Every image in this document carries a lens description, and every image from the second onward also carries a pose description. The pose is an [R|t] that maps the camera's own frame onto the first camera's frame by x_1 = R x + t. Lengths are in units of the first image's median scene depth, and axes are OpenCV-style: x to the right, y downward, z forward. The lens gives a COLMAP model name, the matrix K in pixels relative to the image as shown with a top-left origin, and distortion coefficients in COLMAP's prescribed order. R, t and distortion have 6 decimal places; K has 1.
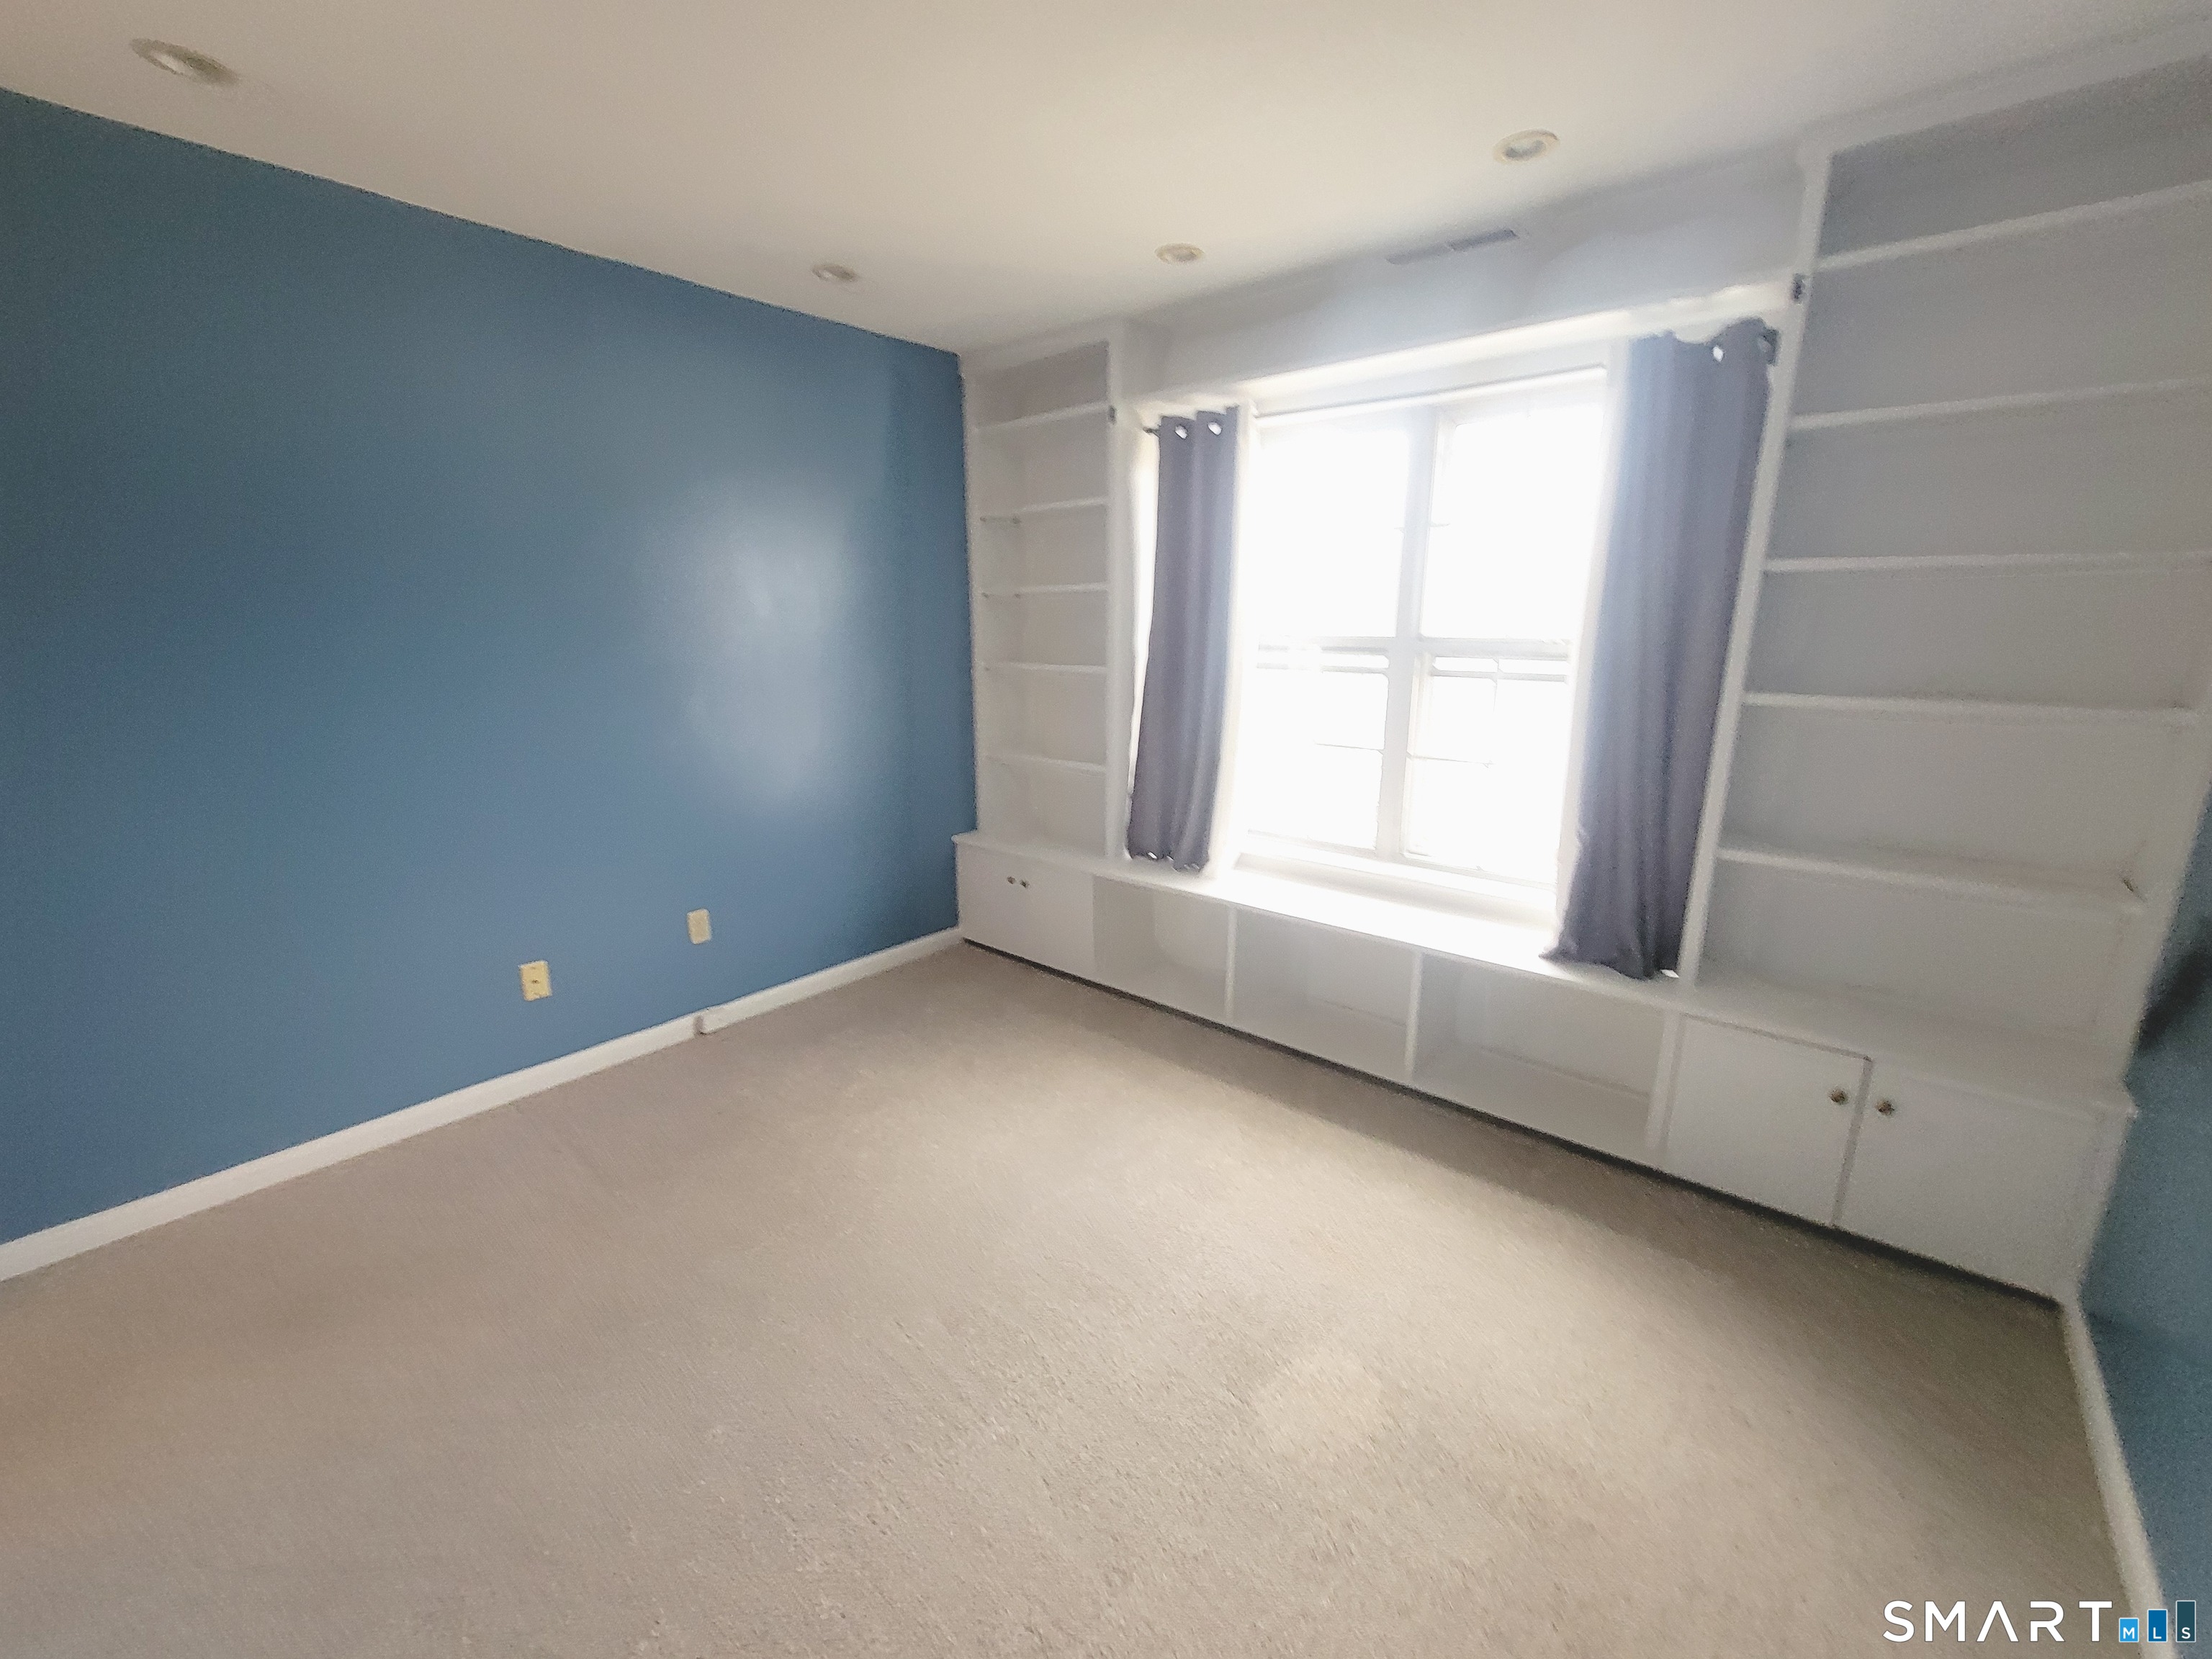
lens RADIAL K [[887.0, 0, 1101.6], [0, 887.0, 821.2], [0, 0, 1]] dist [-0.003344, 0.000050]
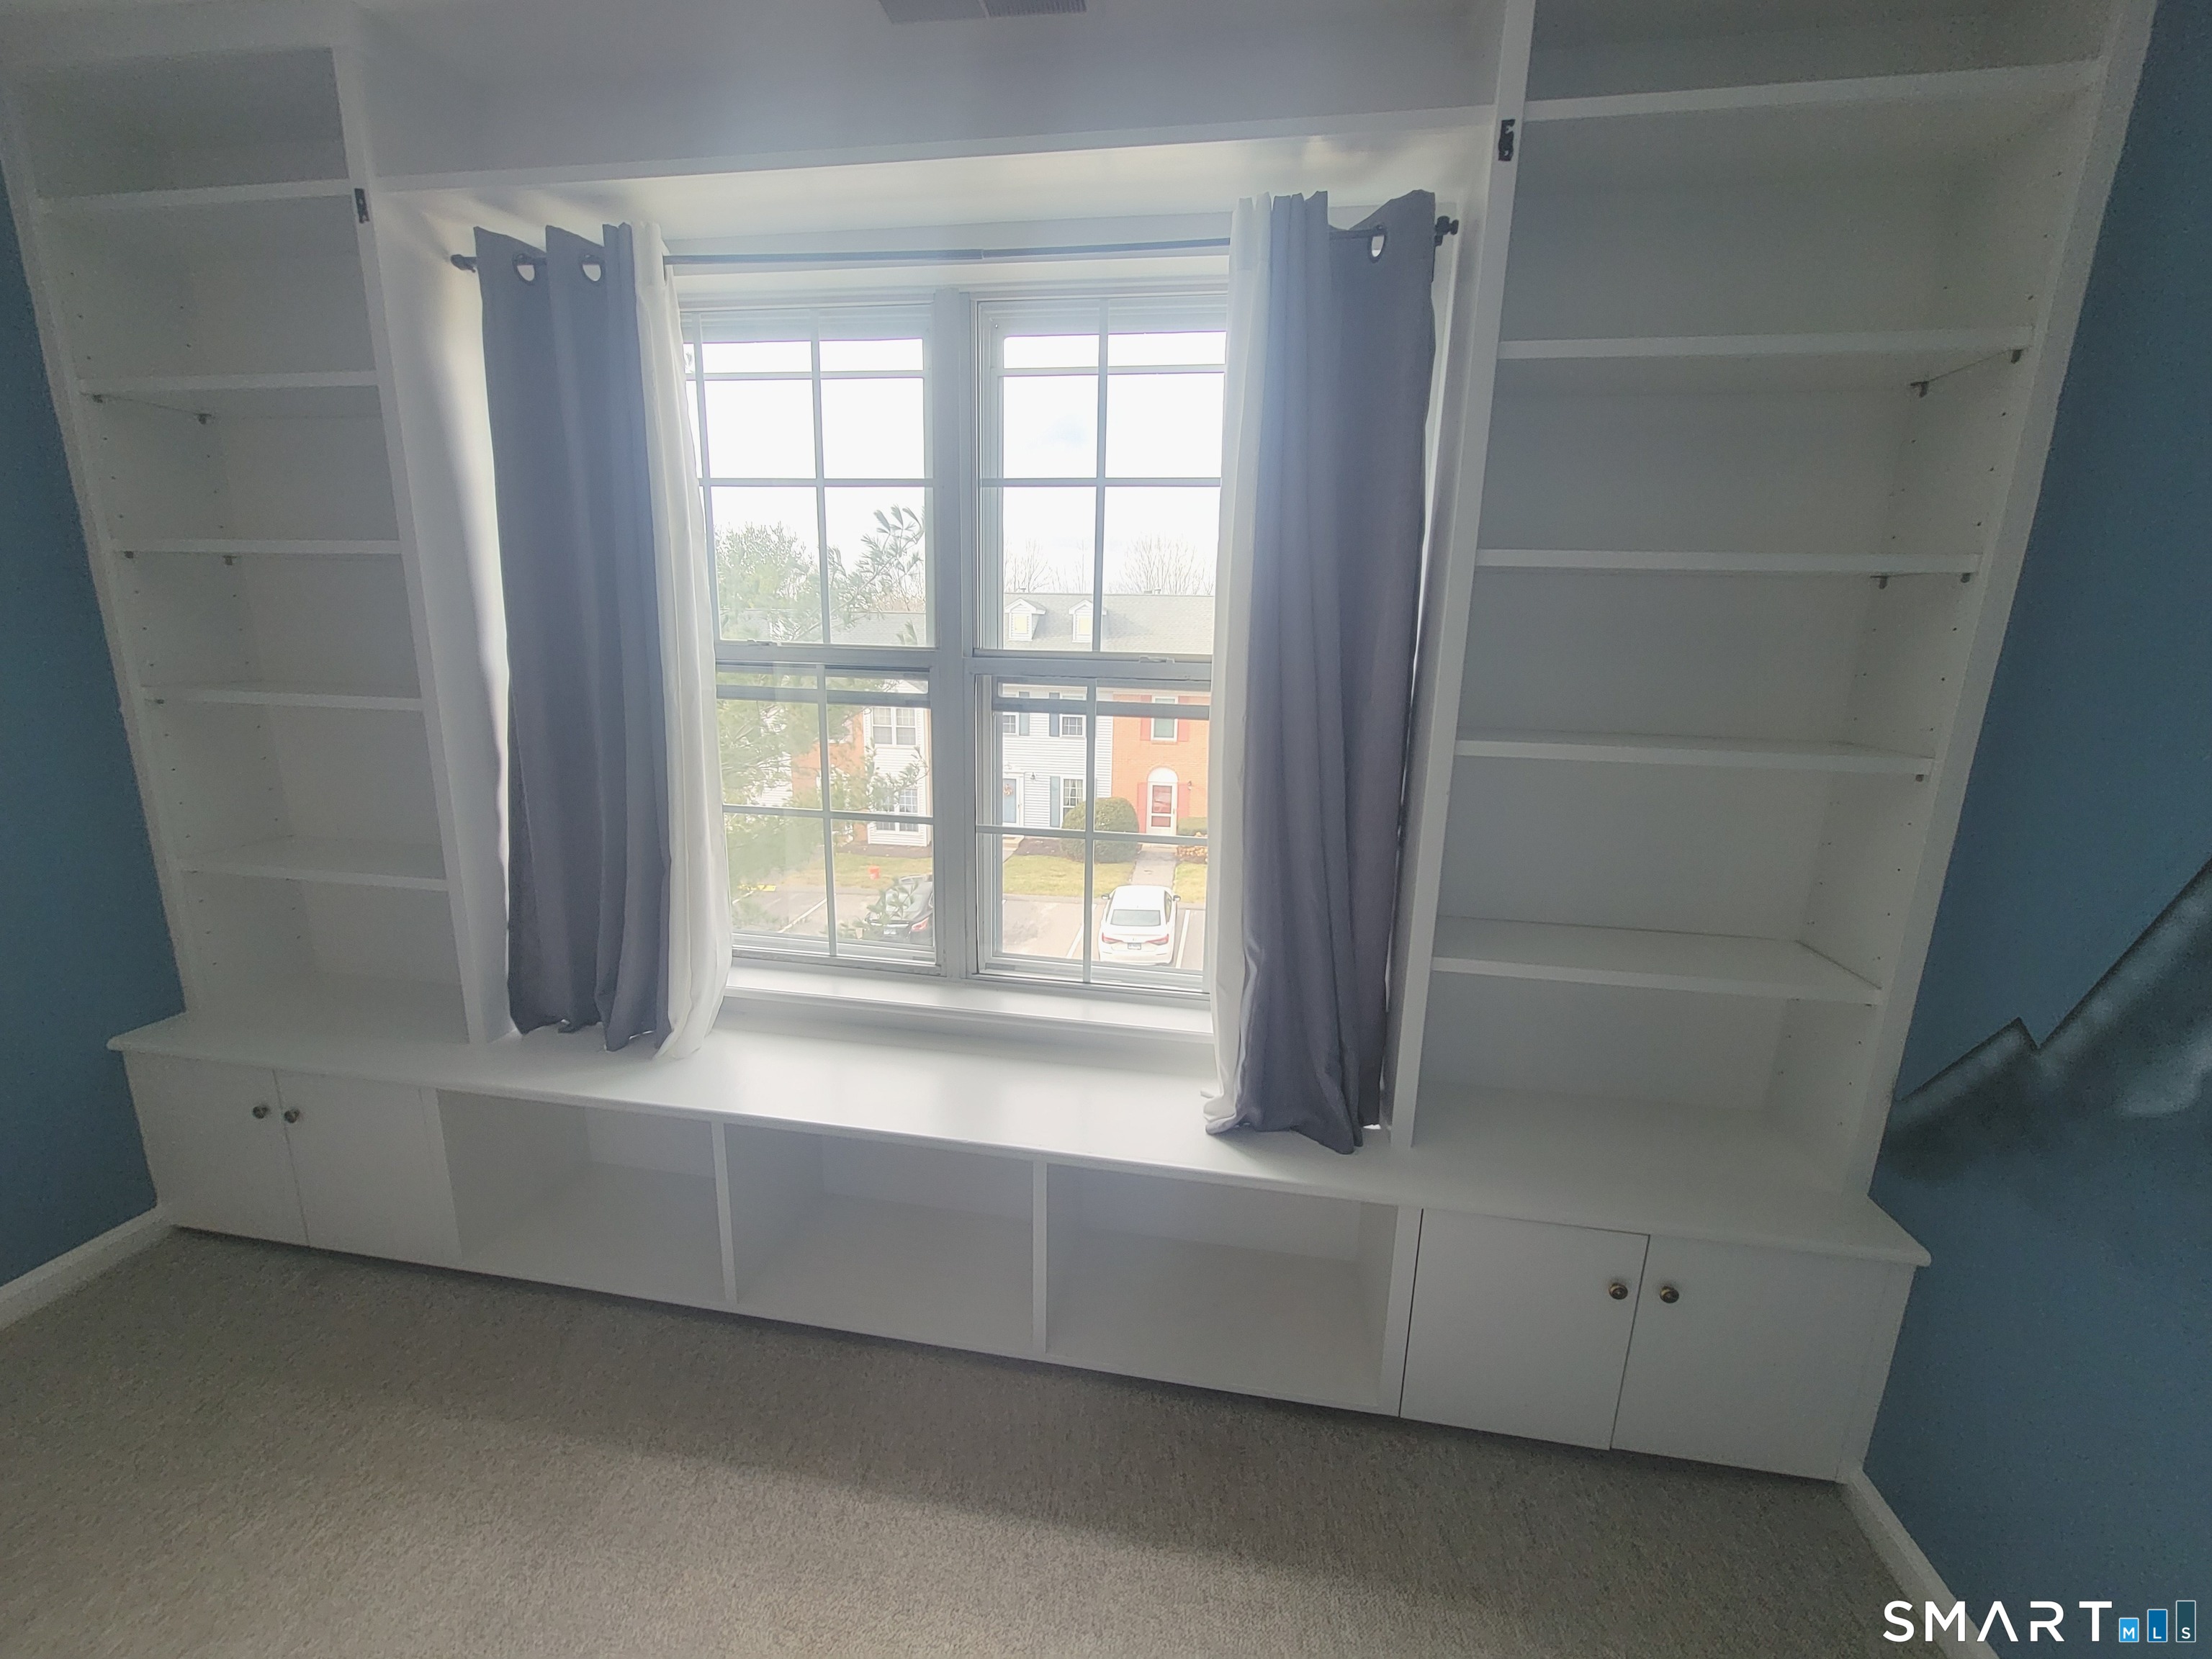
lens RADIAL K [[887.0, 0, 1100.0], [0, 887.0, 837.5], [0, 0, 1]] dist [-0.003344, 0.000050]
pose [[0.851055, -0.100534, 0.515363, 0.074932], [0.092716, 0.994850, 0.040961, -0.078580], [-0.516827, 0.012922, 0.855992, 0.350480]]
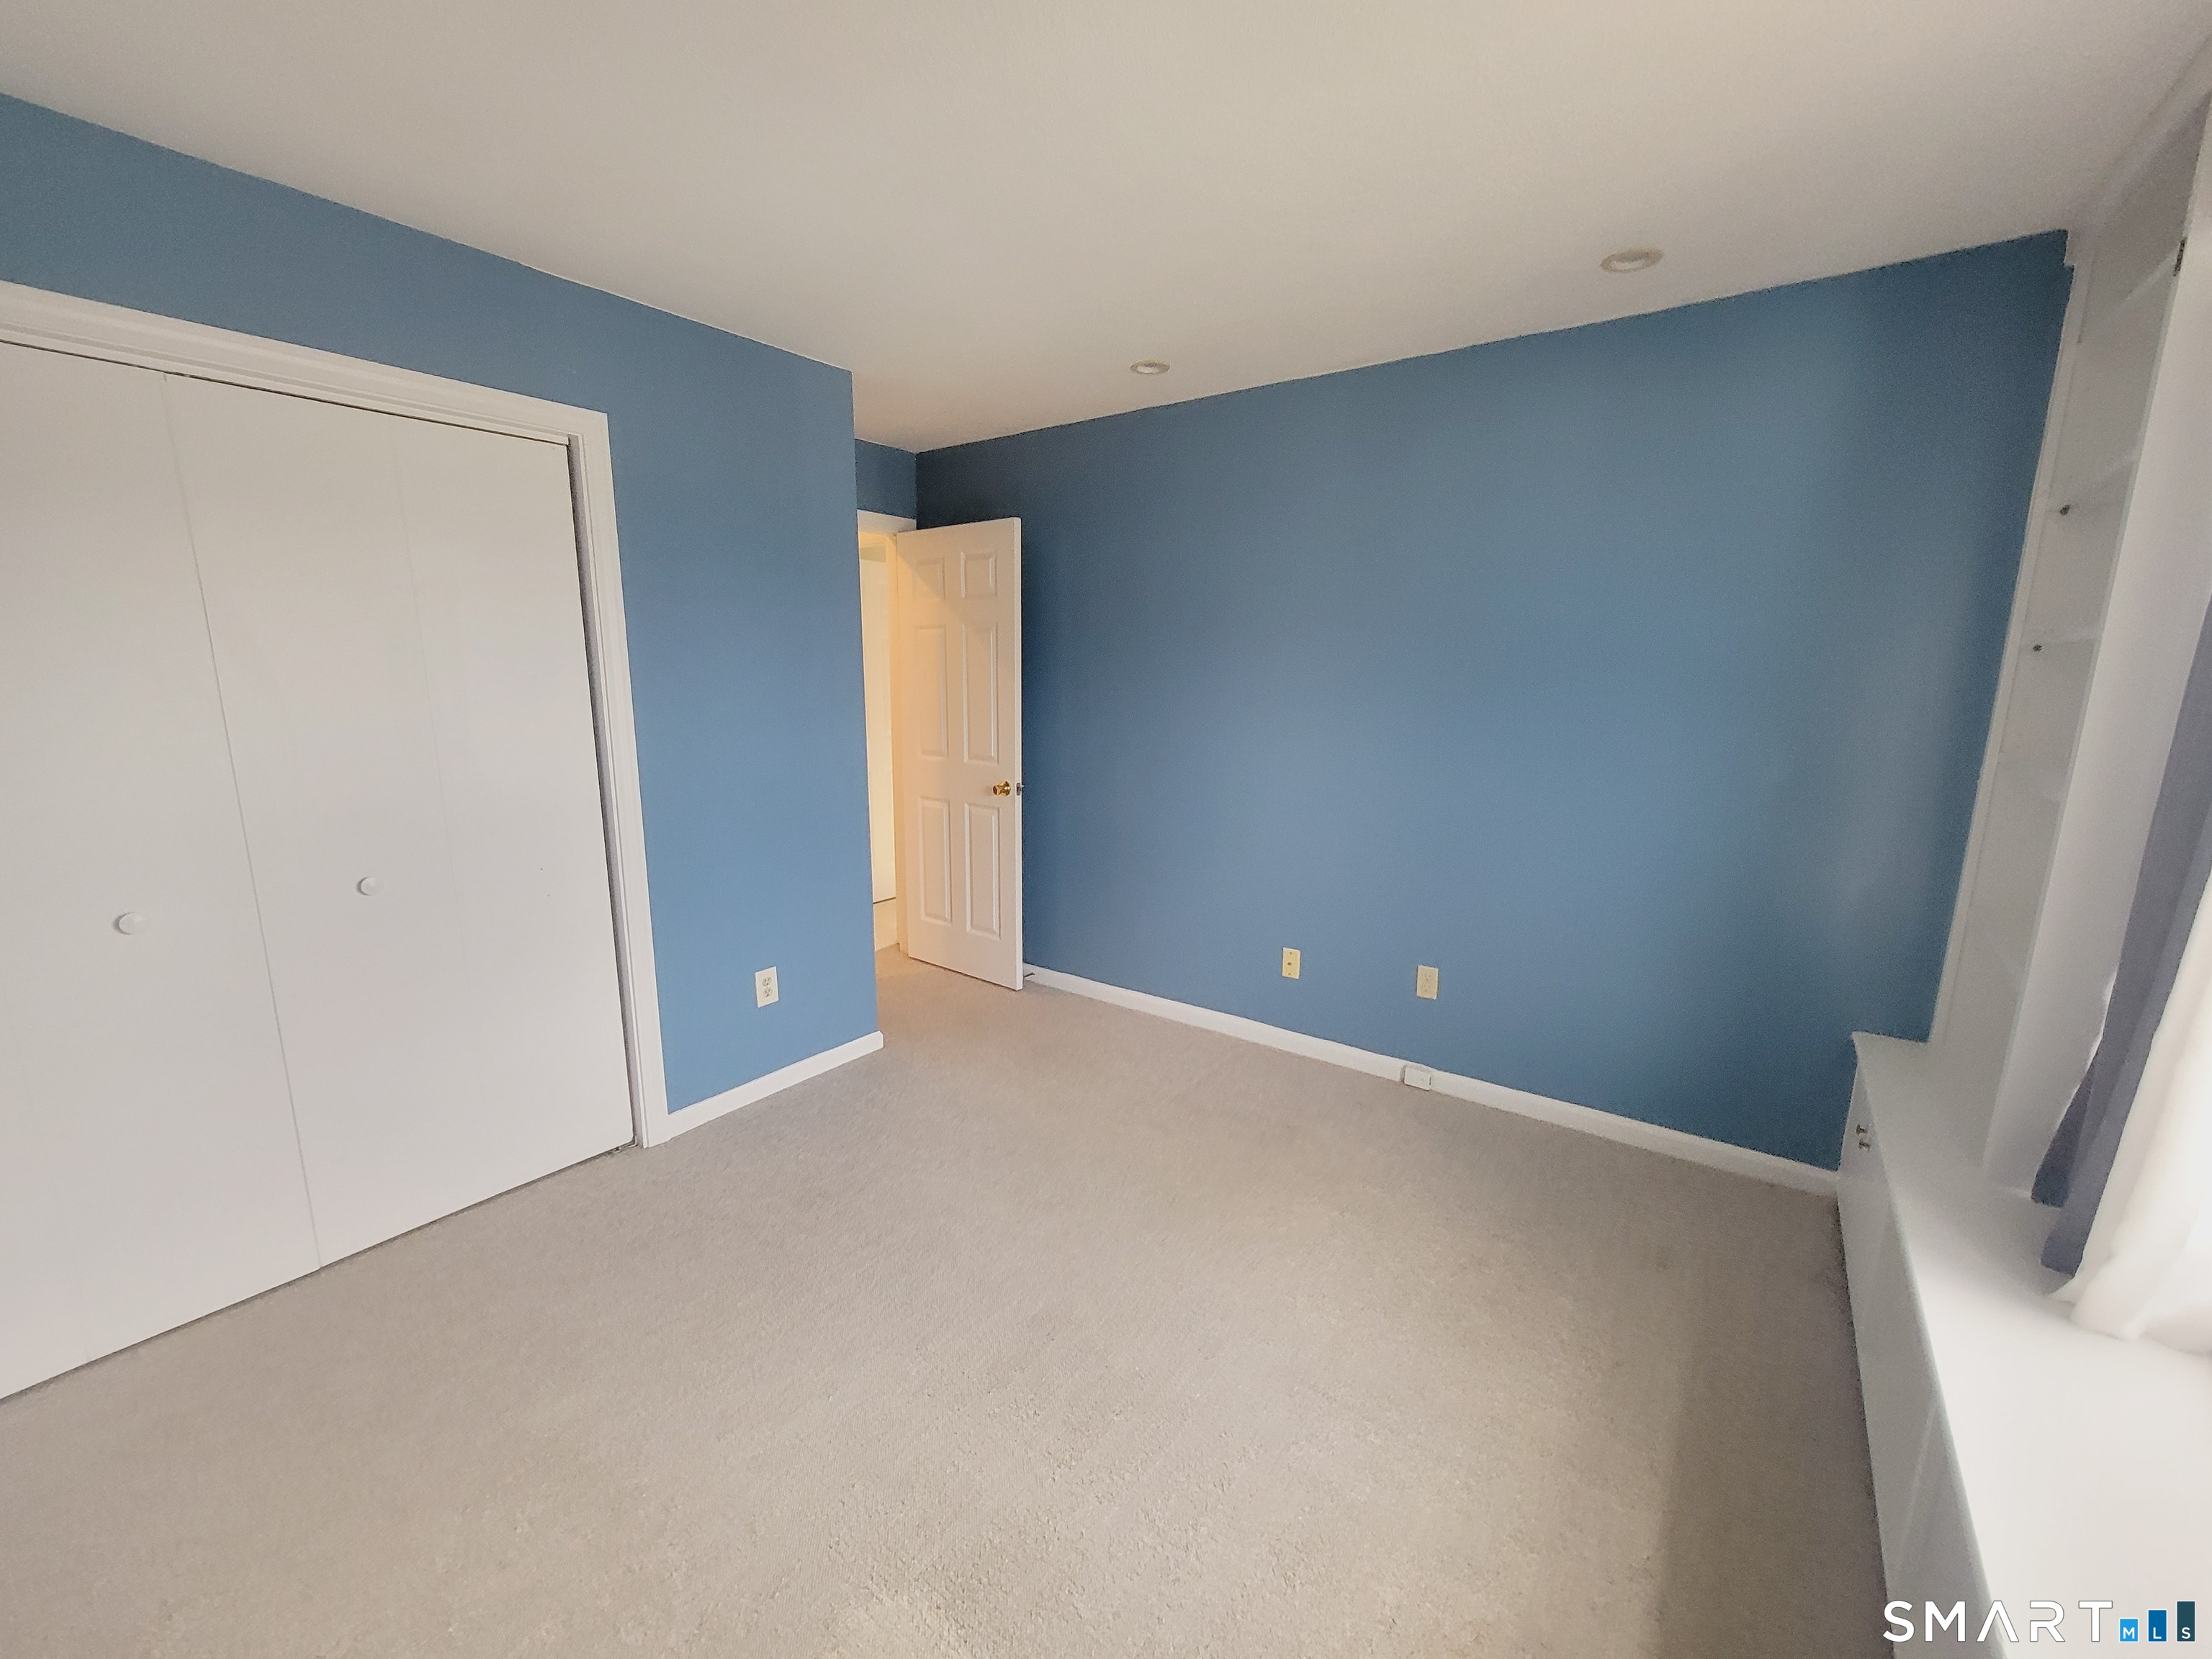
lens RADIAL K [[887.0, 0, 1093.8], [0, 887.0, 826.9], [0, 0, 1]] dist [-0.003344, 0.000050]
pose [[0.083999, 0.182524, -0.979607, 0.454702], [-0.226984, 0.960741, 0.159545, -0.121552], [0.970269, 0.208953, 0.122132, 0.454685]]
